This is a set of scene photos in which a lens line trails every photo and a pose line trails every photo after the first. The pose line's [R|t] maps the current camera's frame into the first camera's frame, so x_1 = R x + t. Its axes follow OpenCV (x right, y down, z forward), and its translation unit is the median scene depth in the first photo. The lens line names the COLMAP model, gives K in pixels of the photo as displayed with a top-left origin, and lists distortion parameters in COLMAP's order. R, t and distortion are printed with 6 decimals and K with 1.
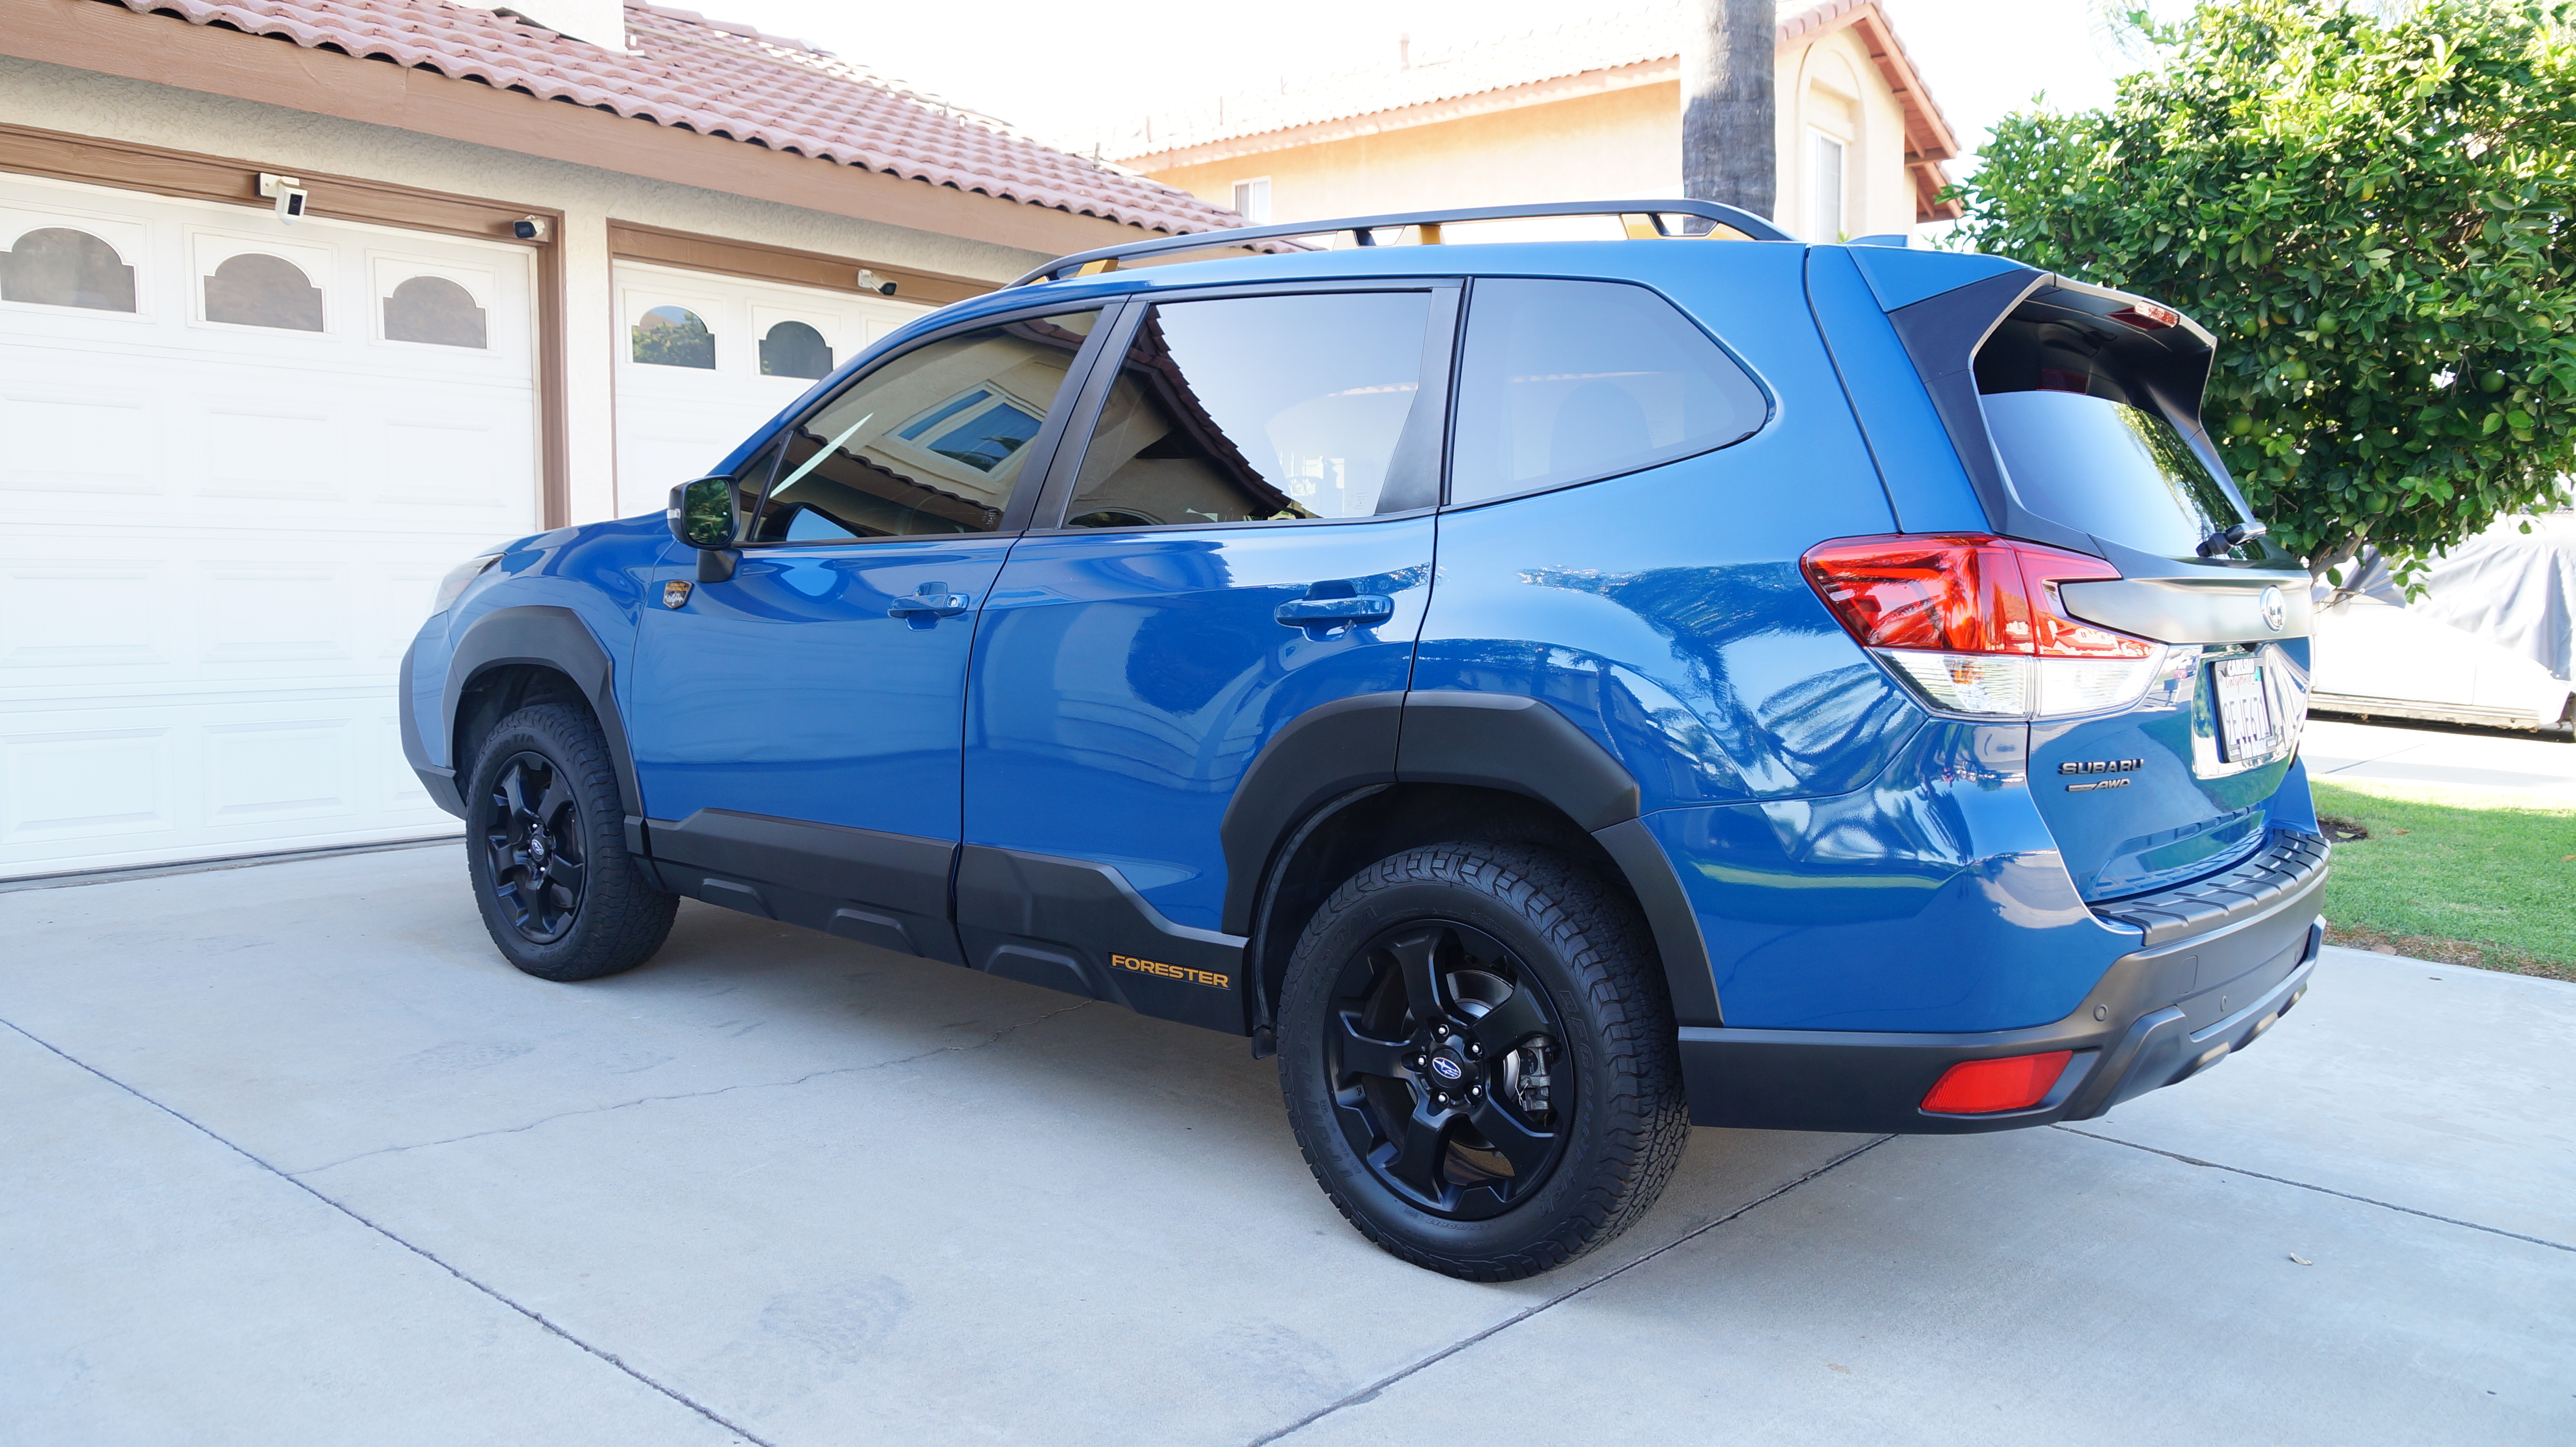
lens RADIAL K [[1913.4, 0, 1274.3], [0, 1913.4, 734.4], [0, 0, 1]] dist [-0.048160, 0.047046]
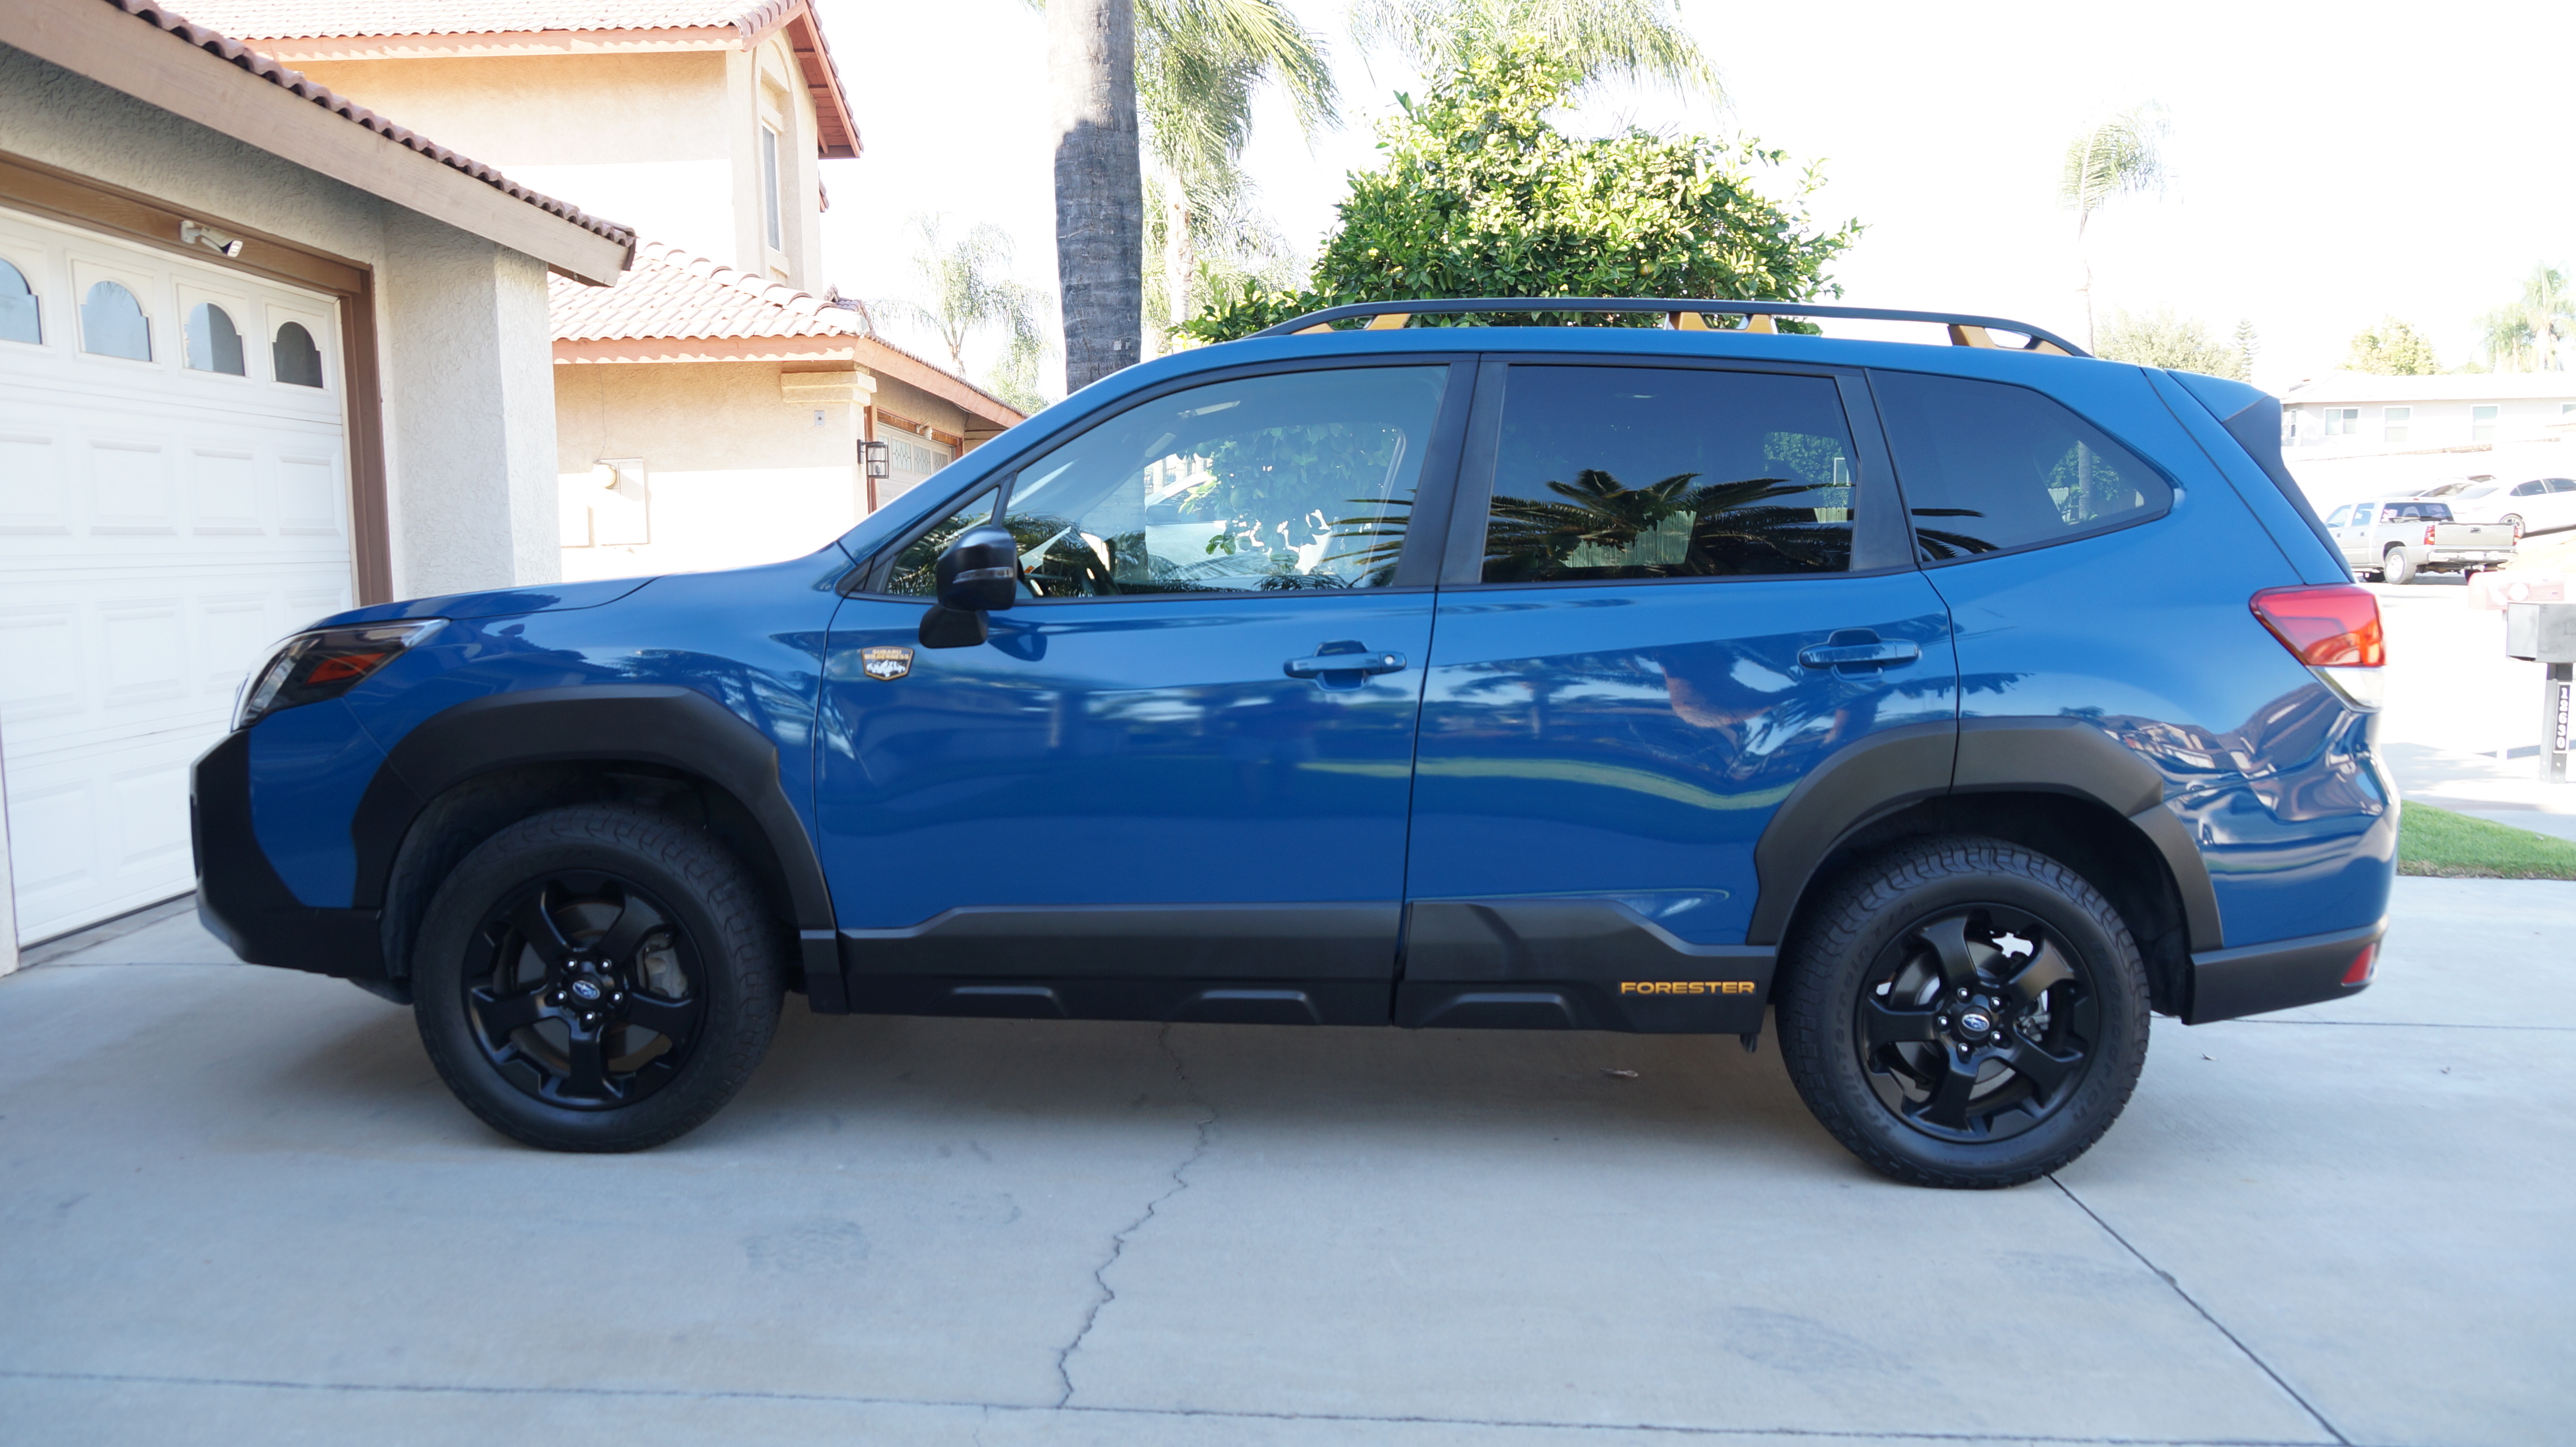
lens RADIAL K [[1913.4, 0, 1274.3], [0, 1913.4, 734.4], [0, 0, 1]] dist [-0.048160, 0.047046]
pose [[0.783107, -0.077376, 0.617055, -0.914279], [0.068392, 0.996926, 0.038212, -0.080182], [-0.618115, 0.012278, 0.785992, 0.285887]]
